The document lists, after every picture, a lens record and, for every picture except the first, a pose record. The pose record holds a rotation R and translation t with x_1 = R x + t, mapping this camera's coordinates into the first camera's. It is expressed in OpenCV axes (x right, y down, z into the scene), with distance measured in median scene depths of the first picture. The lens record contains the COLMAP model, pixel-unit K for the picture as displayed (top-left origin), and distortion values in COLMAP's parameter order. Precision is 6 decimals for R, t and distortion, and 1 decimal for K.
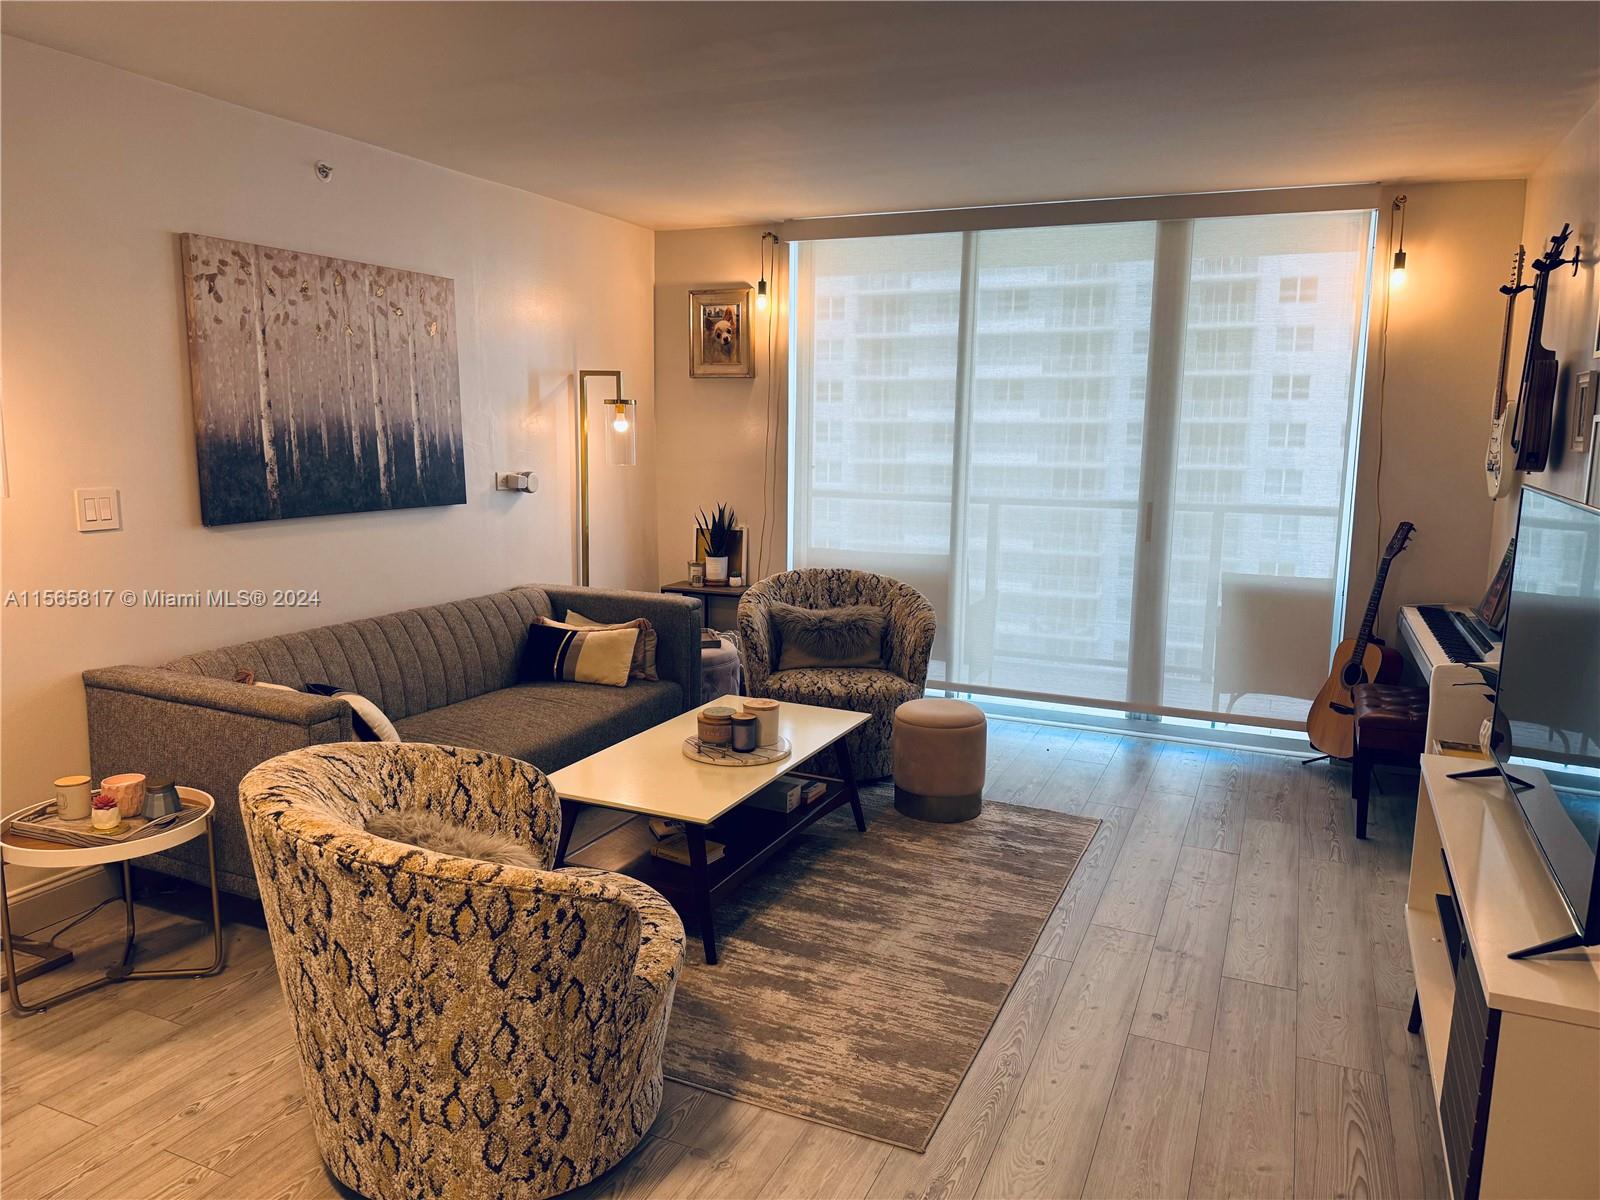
lens RADIAL K [[1142.4, 0, 801.6], [0, 1142.4, 592.9], [0, 0, 1]] dist [0.064711, -0.073589]
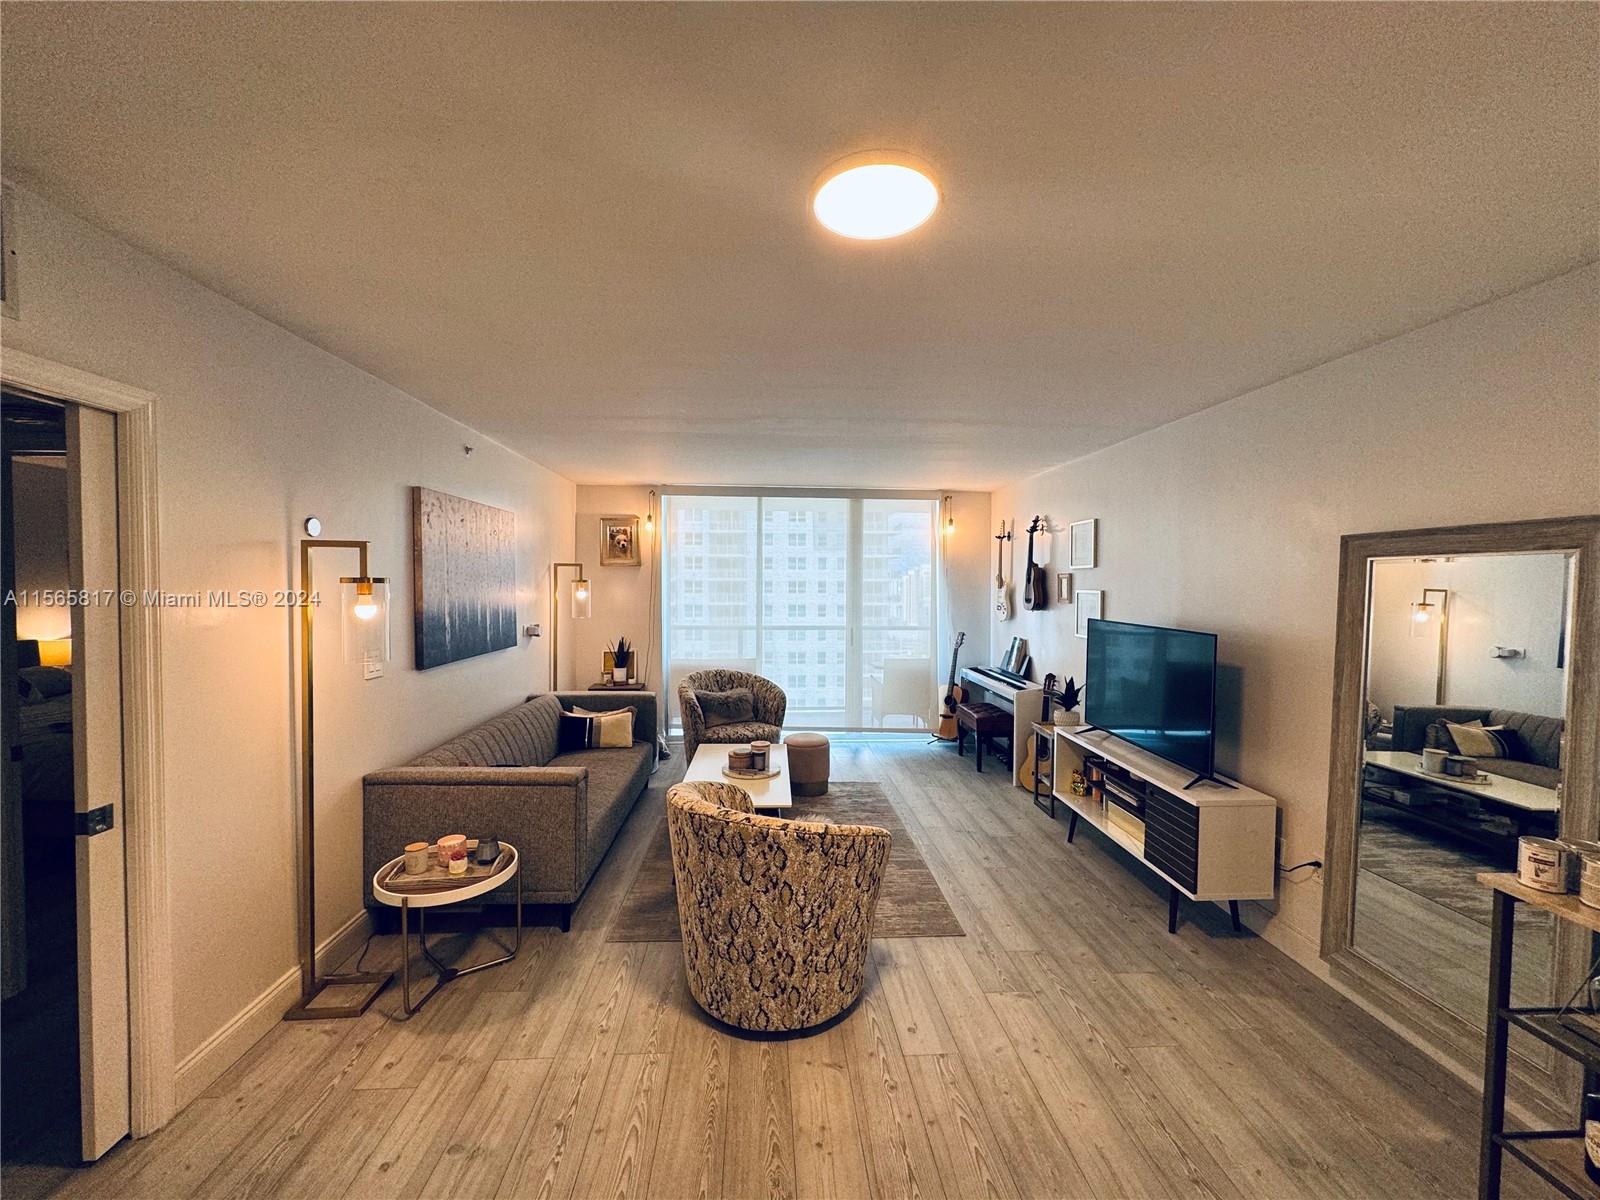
lens RADIAL K [[648.5, 0, 807.3], [0, 648.5, 589.7], [0, 0, 1]] dist [0.000502, -0.000342]
pose [[0.882183, -0.013575, 0.470711, -0.413658], [0.075199, 0.990818, -0.112359, -0.025260], [-0.464863, 0.134519, 0.875104, -0.009216]]
